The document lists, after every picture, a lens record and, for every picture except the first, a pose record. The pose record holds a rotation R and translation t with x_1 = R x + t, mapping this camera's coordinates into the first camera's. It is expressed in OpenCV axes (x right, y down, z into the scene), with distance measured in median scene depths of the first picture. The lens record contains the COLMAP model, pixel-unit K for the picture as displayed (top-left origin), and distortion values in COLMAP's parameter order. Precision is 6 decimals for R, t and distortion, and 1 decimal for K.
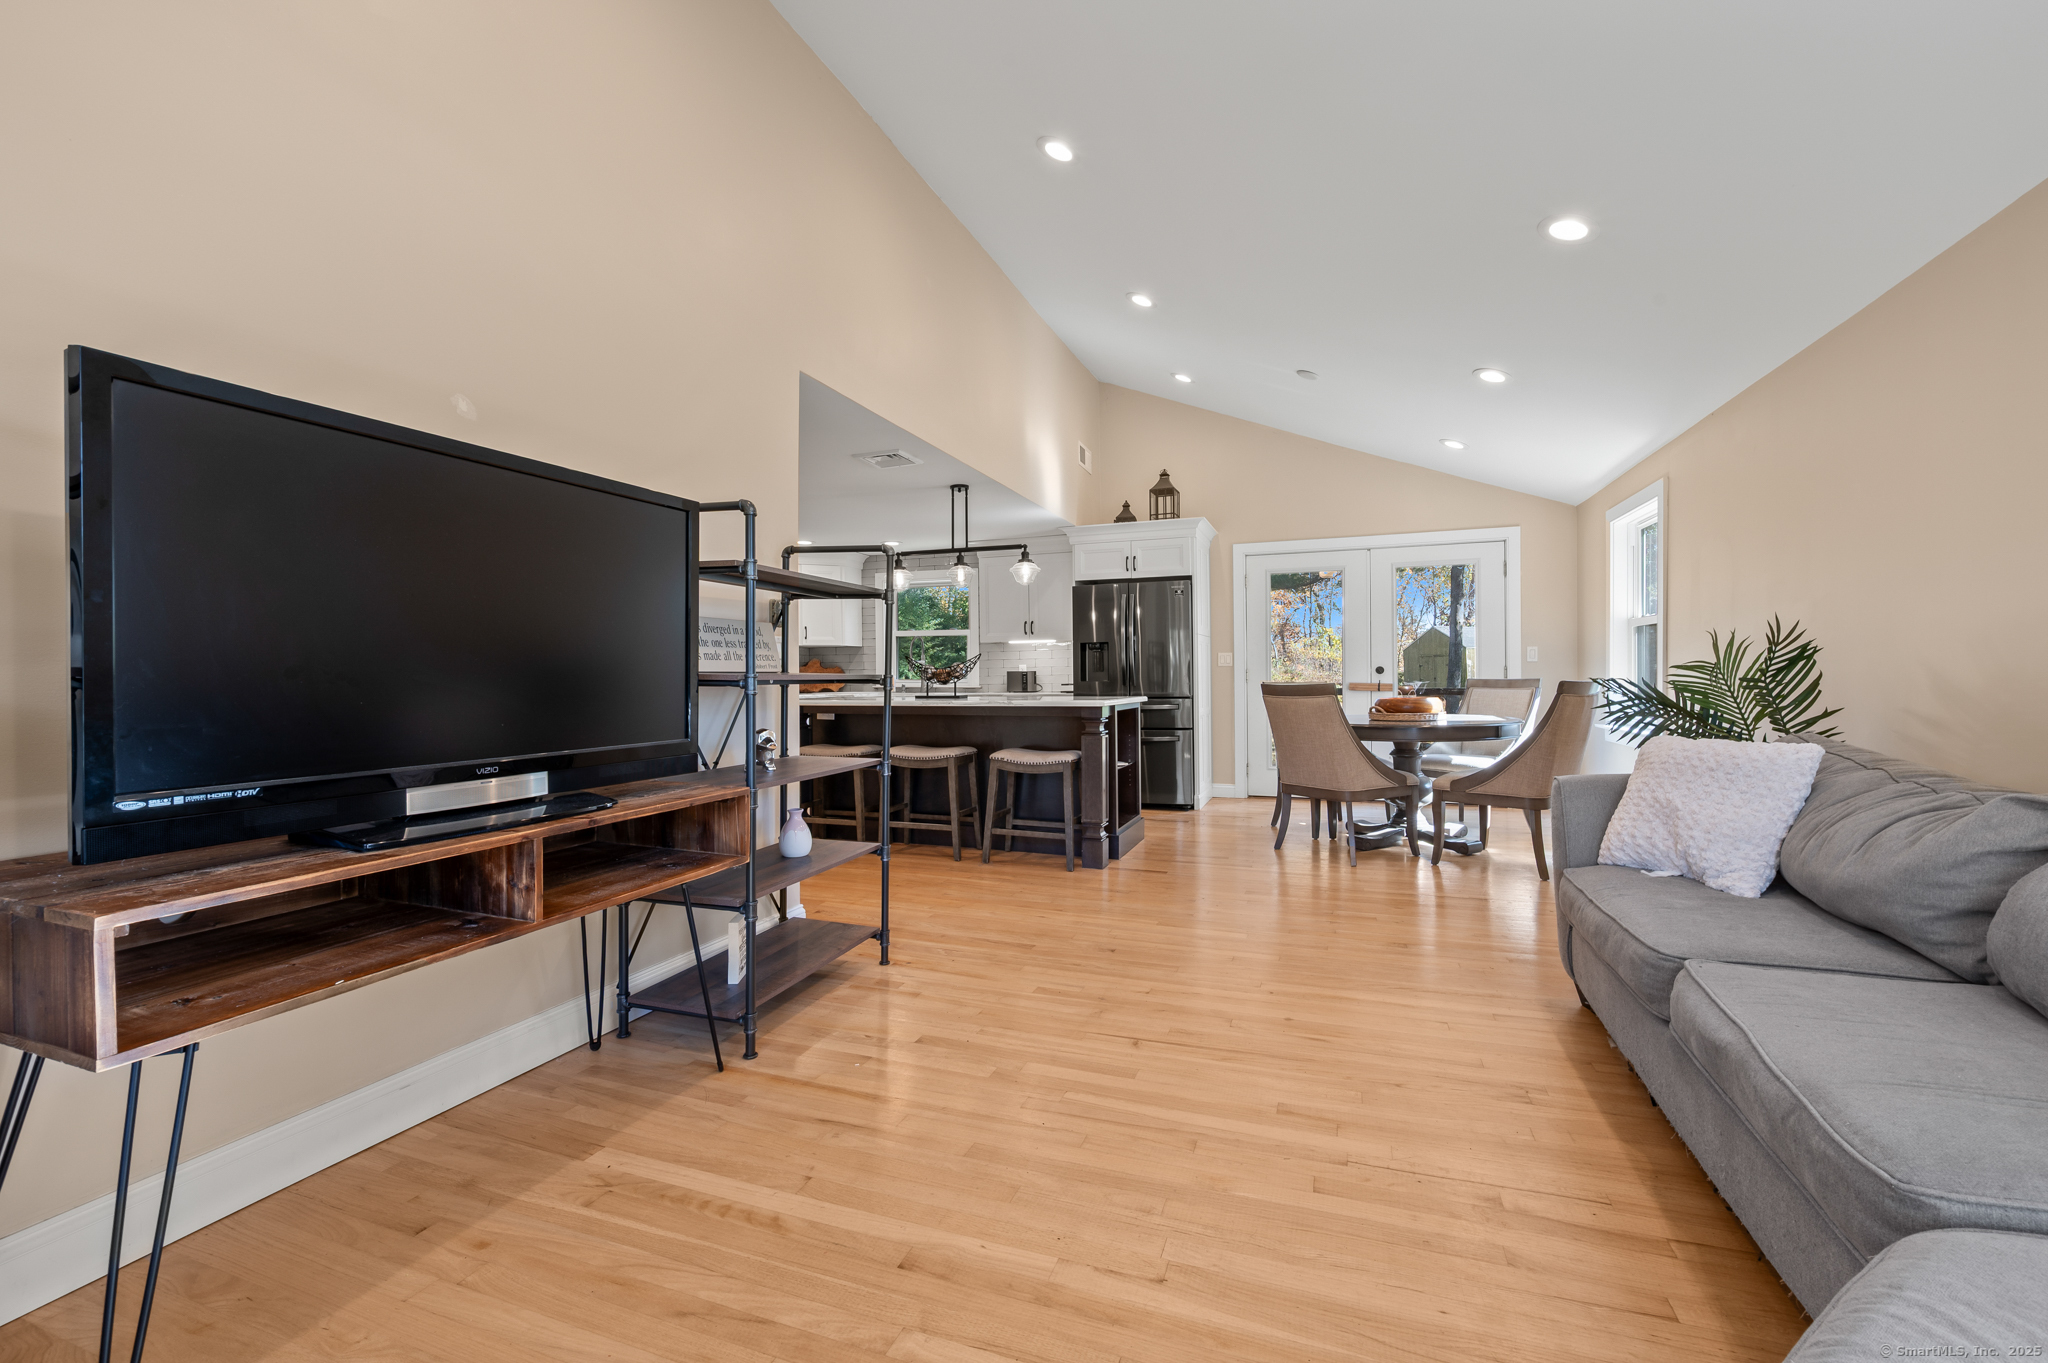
lens RADIAL K [[828.0, 0, 1057.9], [0, 828.0, 669.4], [0, 0, 1]] dist [-0.006232, 0.000642]
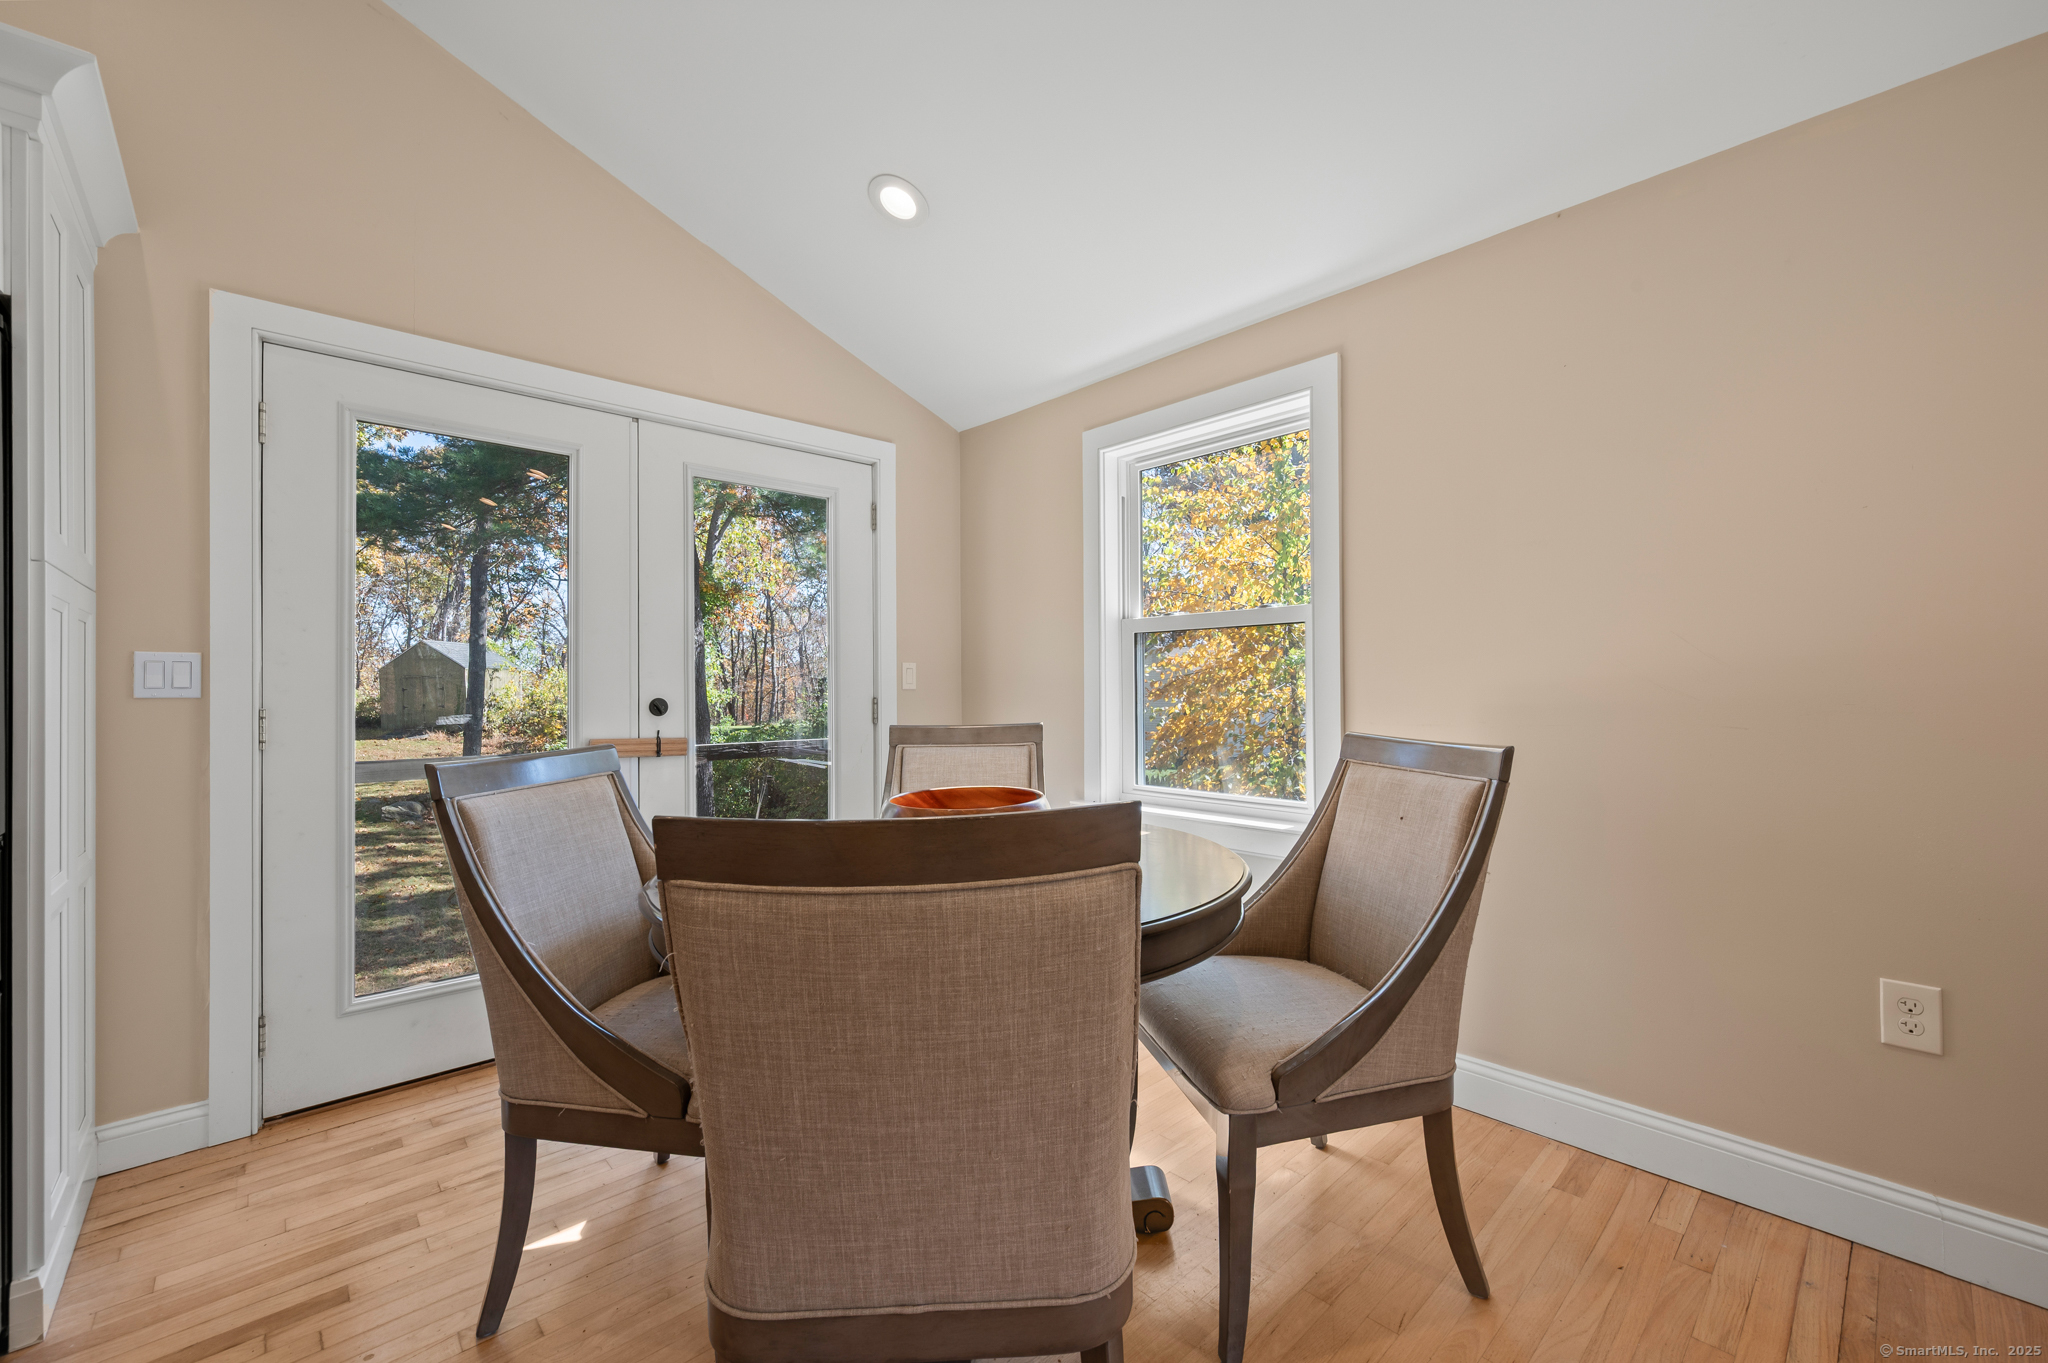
lens RADIAL K [[828.0, 0, 1015.0], [0, 828.0, 680.8], [0, 0, 1]] dist [-0.006232, 0.000642]
pose [[0.473865, 0.014614, 0.880476, 0.203209], [-0.002424, 0.999880, -0.015291, -0.014881], [-0.880594, 0.005111, 0.473843, 1.376346]]
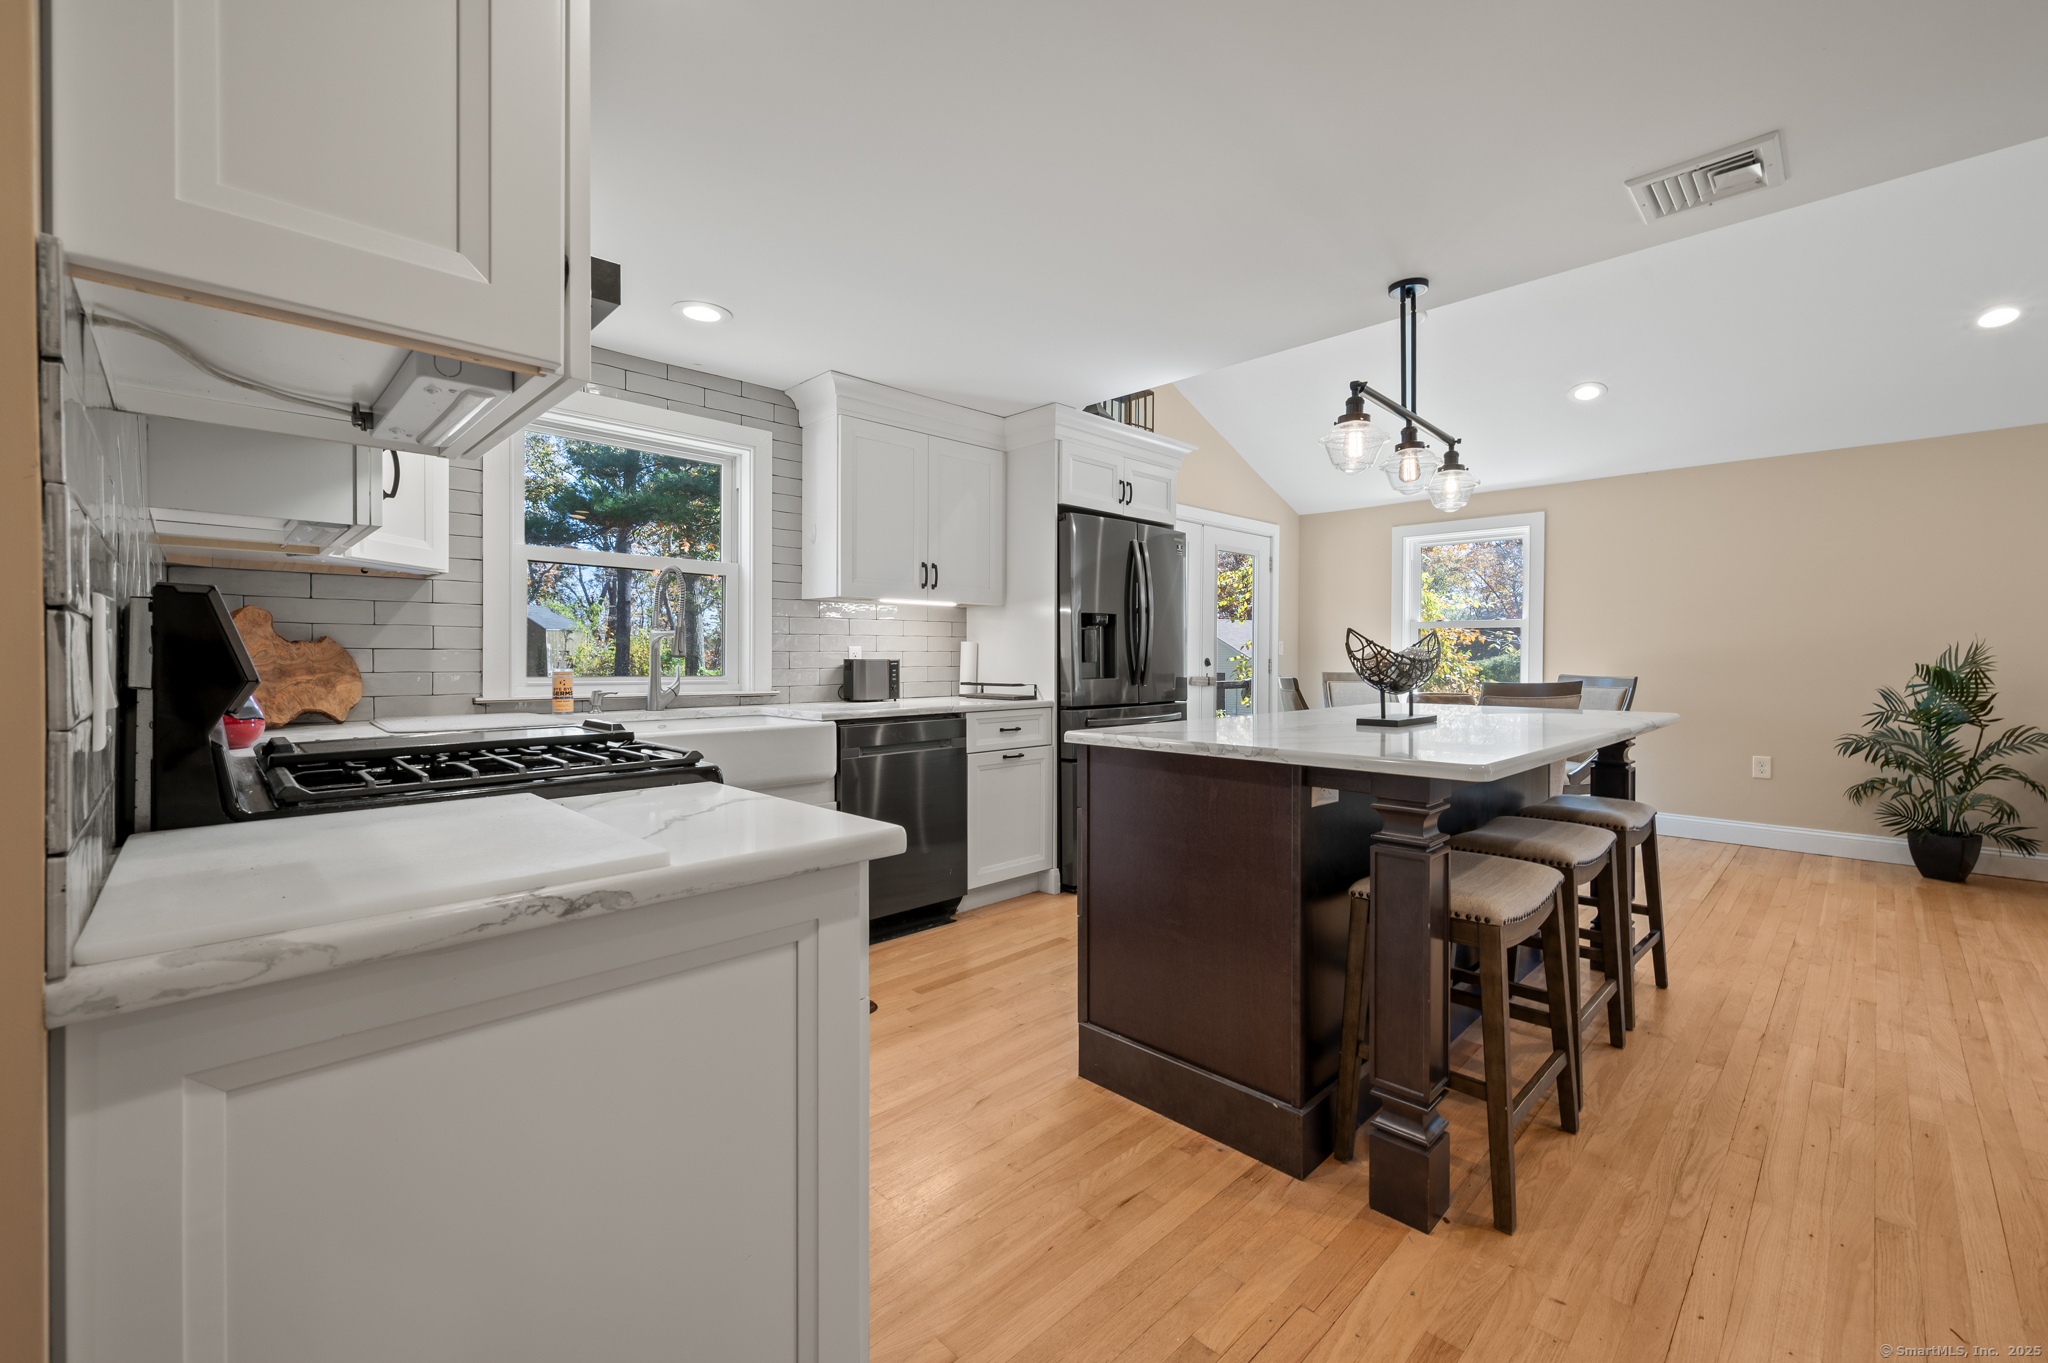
lens RADIAL K [[828.0, 0, 1031.5], [0, 828.0, 666.9], [0, 0, 1]] dist [-0.006232, 0.000642]
pose [[0.447335, 0.002600, 0.894363, -1.109759], [-0.014872, 0.999879, 0.004531, 0.009253], [-0.894243, -0.015328, 0.447319, 1.673494]]
